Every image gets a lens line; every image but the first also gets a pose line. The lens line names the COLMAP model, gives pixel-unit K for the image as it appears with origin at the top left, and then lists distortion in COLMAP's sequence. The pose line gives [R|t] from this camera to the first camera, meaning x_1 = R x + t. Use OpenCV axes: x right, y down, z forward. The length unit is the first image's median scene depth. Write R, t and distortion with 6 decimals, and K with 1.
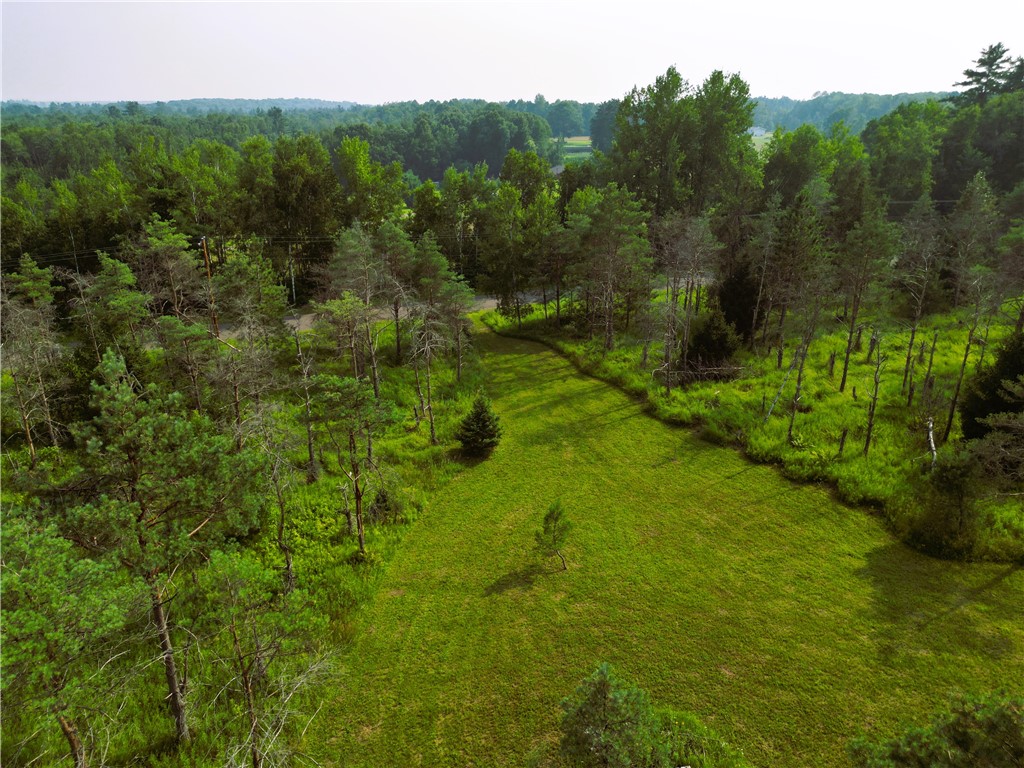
lens RADIAL K [[715.5, 0, 510.8], [0, 715.5, 385.6], [0, 0, 1]] dist [0.077226, -0.069086]
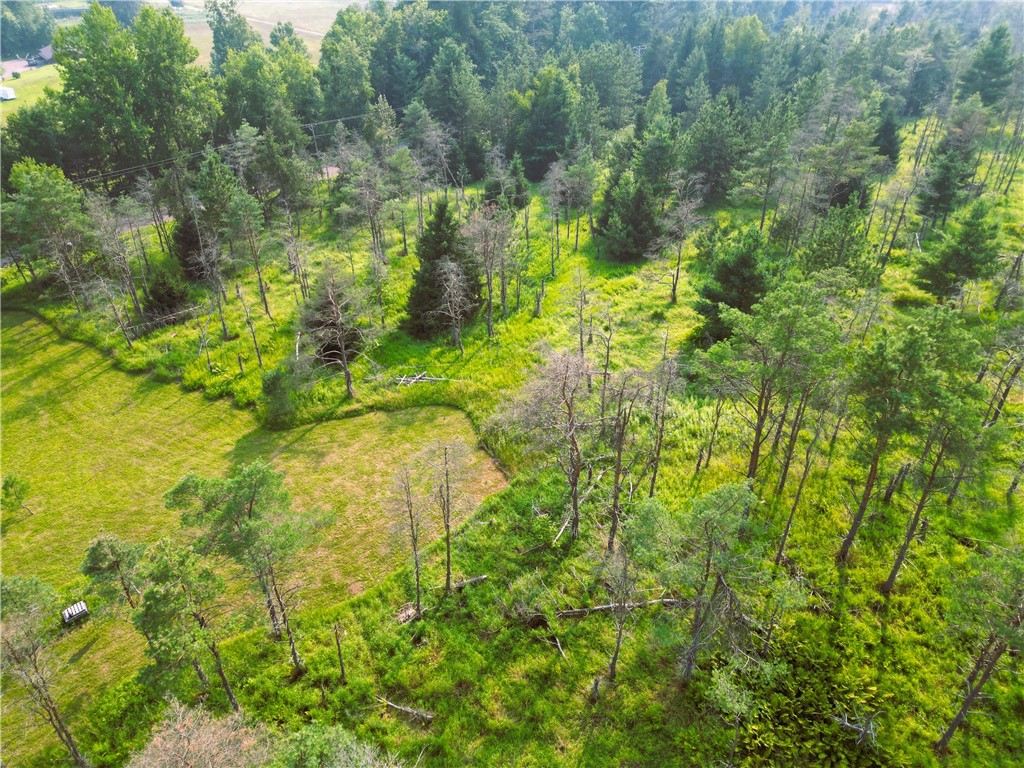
lens RADIAL K [[715.5, 0, 510.4], [0, 715.5, 381.3], [0, 0, 1]] dist [0.077226, -0.069086]
pose [[0.858924, -0.274426, 0.432366, 0.234183], [0.182906, 0.953002, 0.241522, -0.126542], [-0.478326, -0.128366, 0.868750, -0.497105]]
